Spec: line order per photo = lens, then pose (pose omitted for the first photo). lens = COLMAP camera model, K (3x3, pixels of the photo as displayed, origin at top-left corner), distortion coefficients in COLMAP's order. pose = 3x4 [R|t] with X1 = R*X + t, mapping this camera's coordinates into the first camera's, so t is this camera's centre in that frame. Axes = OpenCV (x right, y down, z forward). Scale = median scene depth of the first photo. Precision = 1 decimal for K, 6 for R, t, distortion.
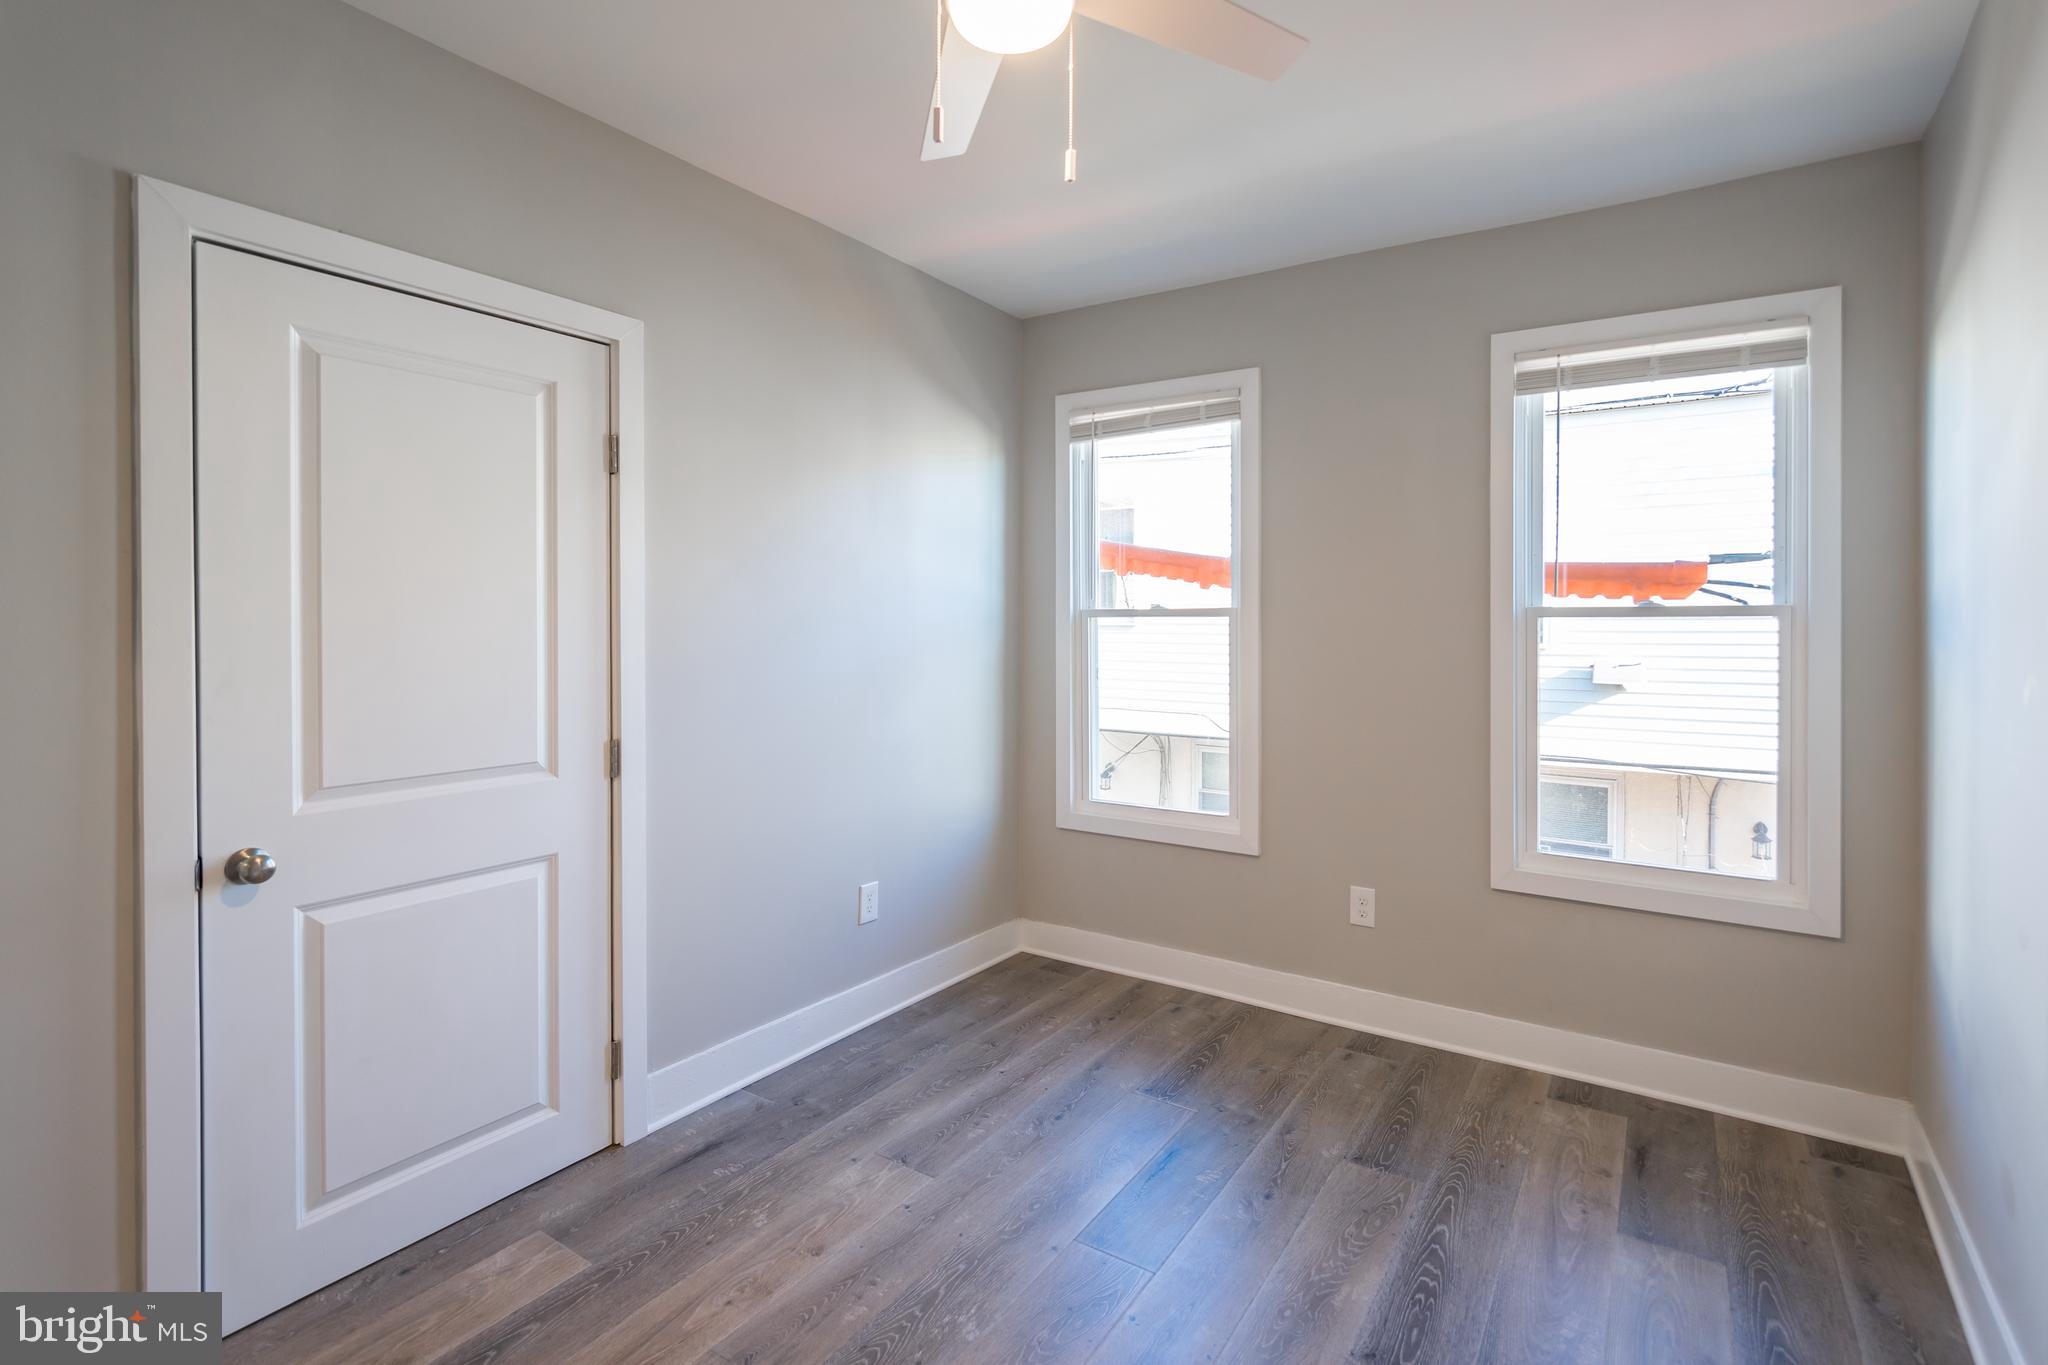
lens RADIAL K [[919.4, 0, 980.8], [0, 919.4, 626.7], [0, 0, 1]] dist [0.000422, 0.000448]
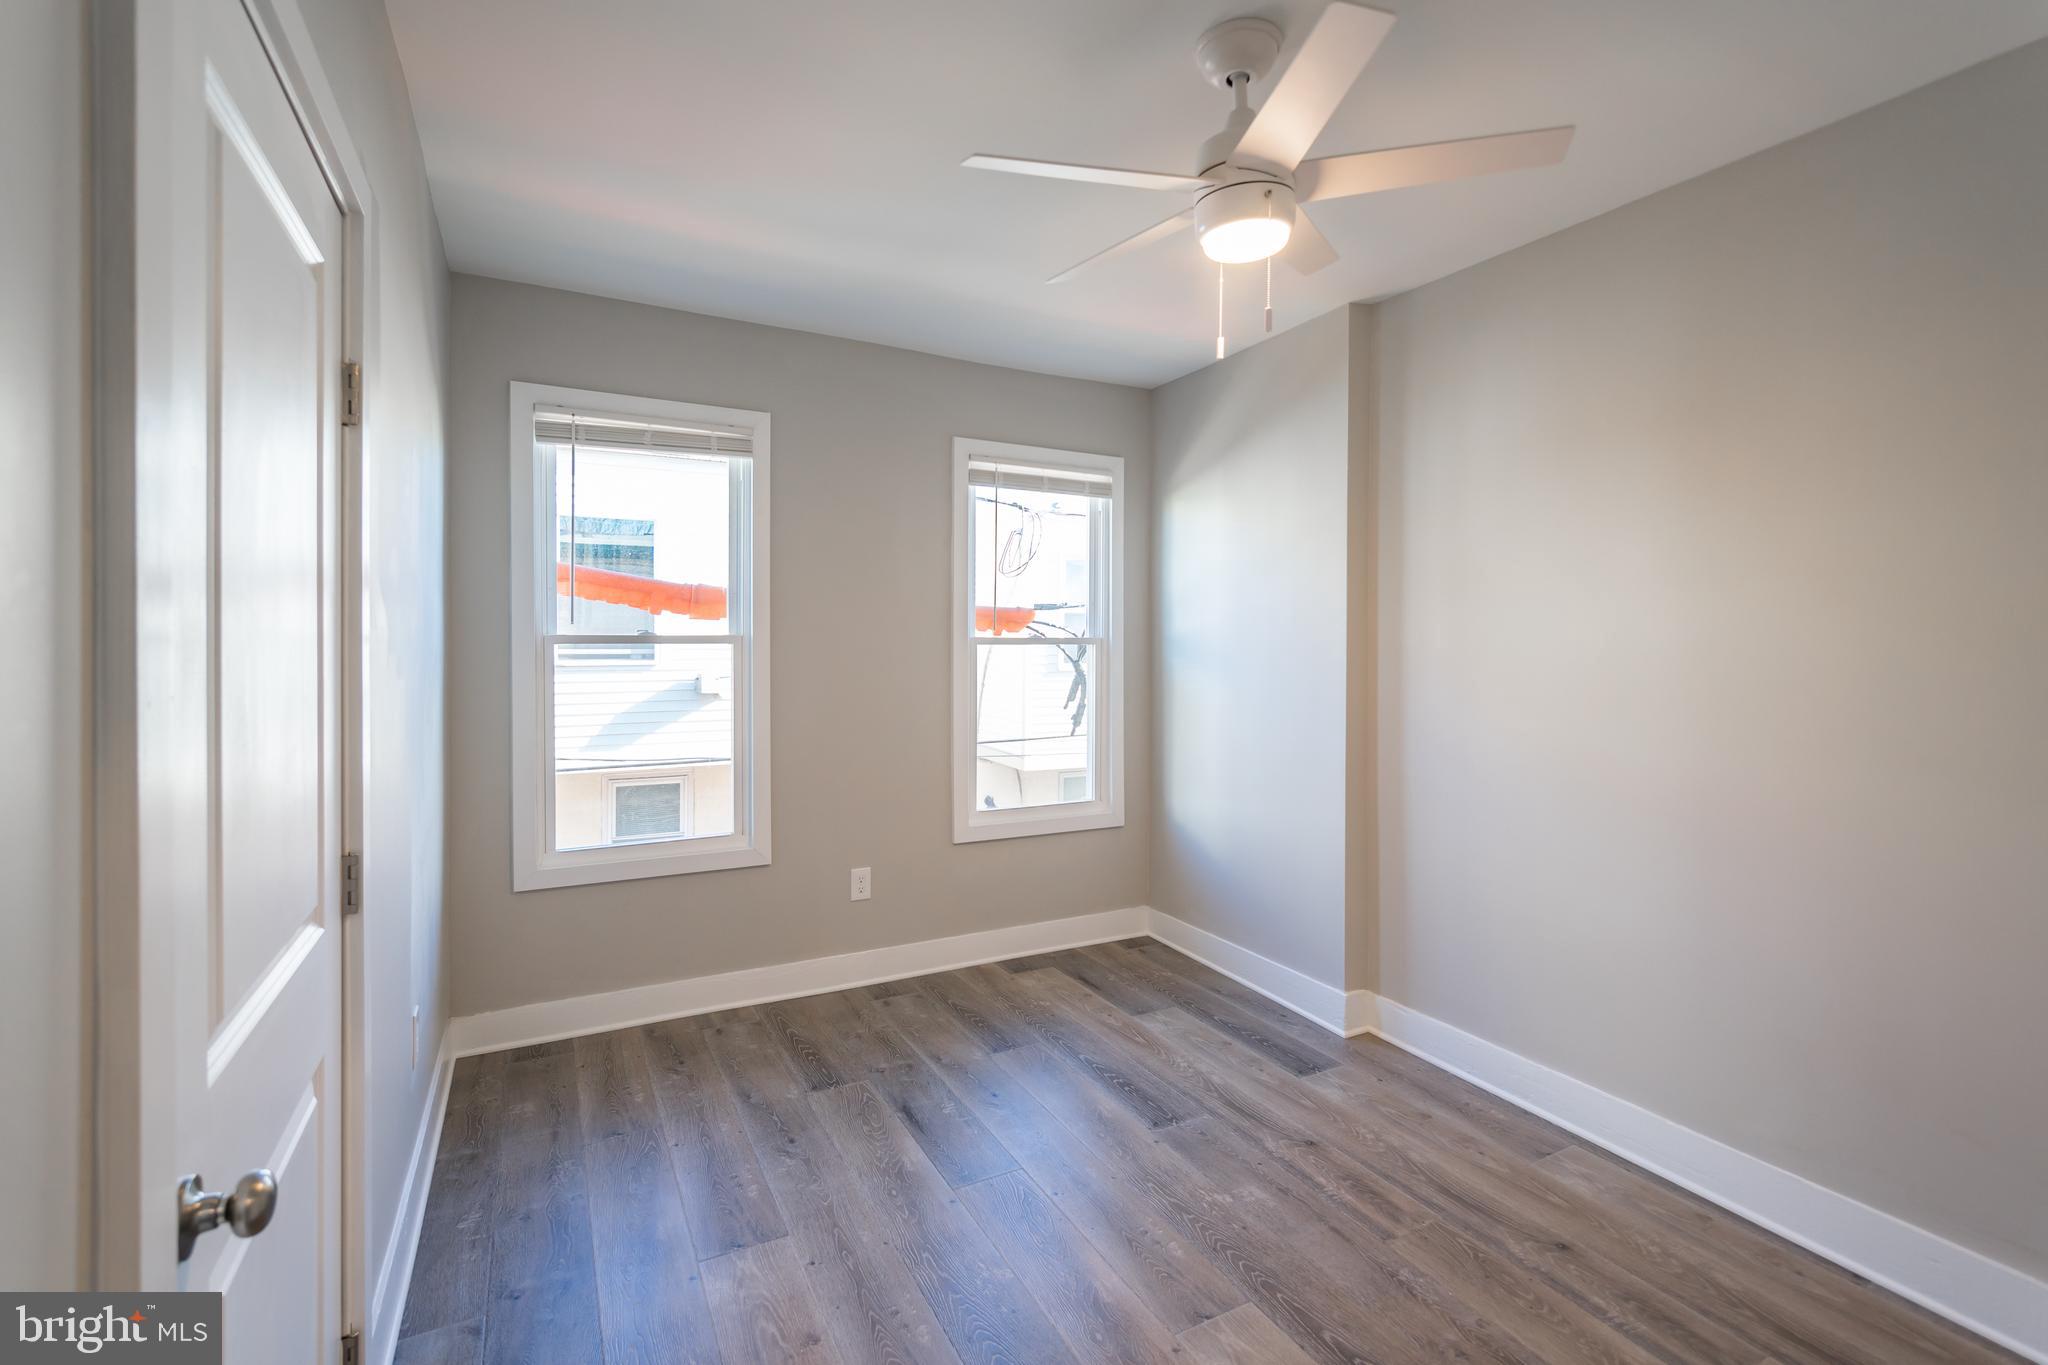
lens RADIAL K [[913.9, 0, 1038.6], [0, 913.9, 649.4], [0, 0, 1]] dist [0.001129, 0.000274]
pose [[0.489333, -0.009534, 0.872045, -0.562022], [0.003601, 0.999954, 0.008912, -0.014648], [-0.872090, -0.001221, 0.489344, 0.229233]]
